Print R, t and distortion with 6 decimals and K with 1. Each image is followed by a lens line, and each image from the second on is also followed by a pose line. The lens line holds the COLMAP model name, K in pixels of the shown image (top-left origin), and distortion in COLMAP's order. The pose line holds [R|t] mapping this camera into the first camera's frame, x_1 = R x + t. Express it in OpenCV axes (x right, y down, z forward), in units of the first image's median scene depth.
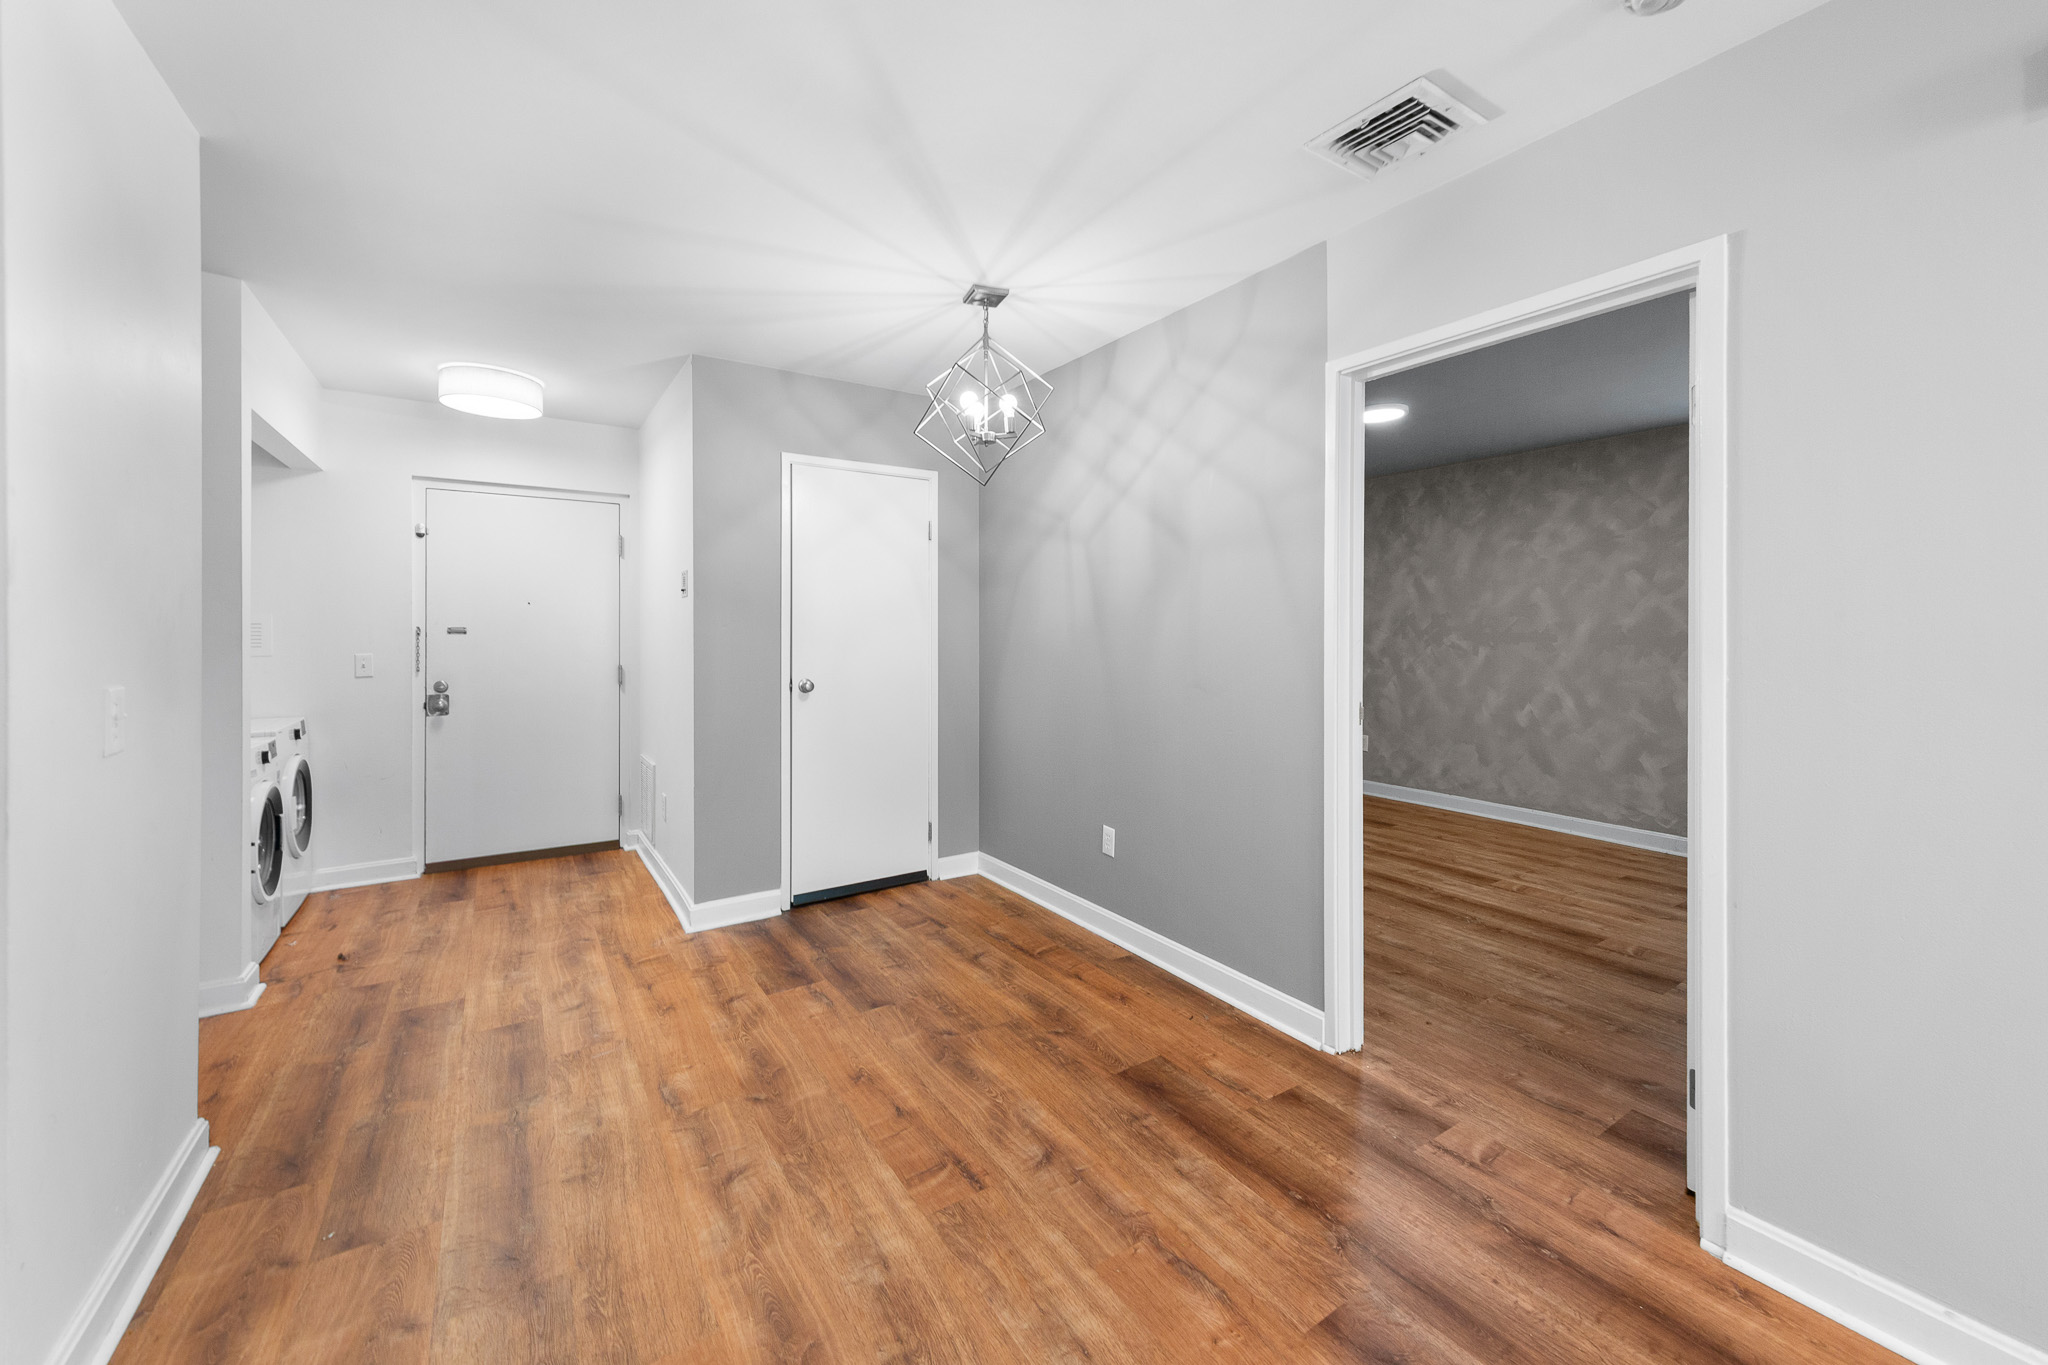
lens RADIAL K [[785.6, 0, 1018.4], [0, 785.6, 626.7], [0, 0, 1]] dist [-0.000639, -0.000060]
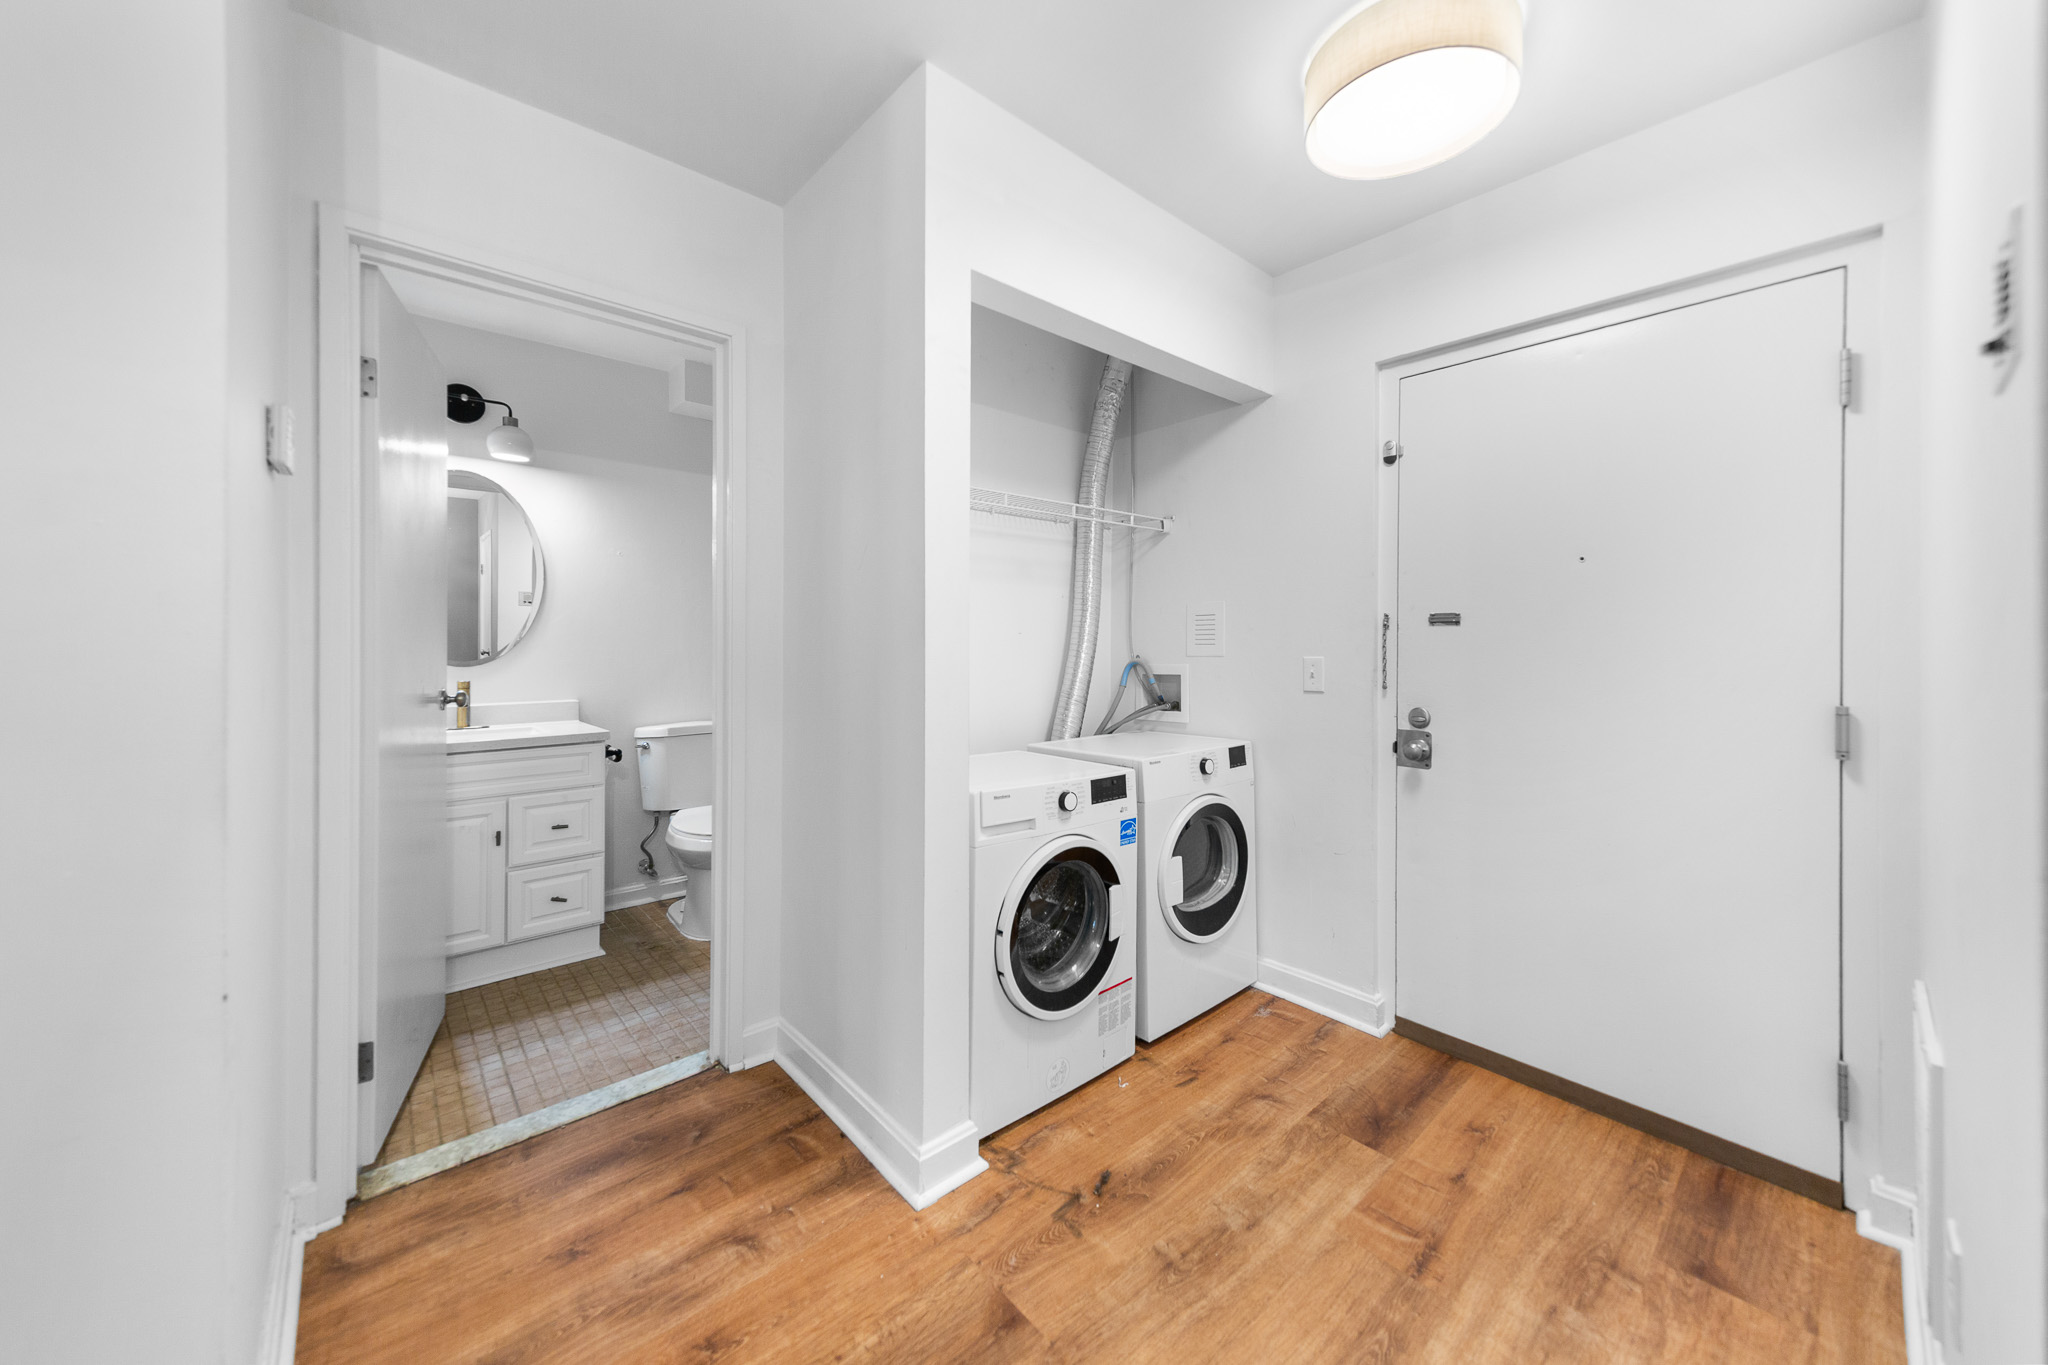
lens RADIAL K [[740.8, 0, 1022.1], [0, 740.8, 642.1], [0, 0, 1]] dist [0.008316, -0.000109]
pose [[0.145517, 0.002986, -0.989351, -0.247181], [-0.001295, 0.999995, 0.002828, 0.020749], [0.989355, 0.000869, 0.145520, 0.646391]]
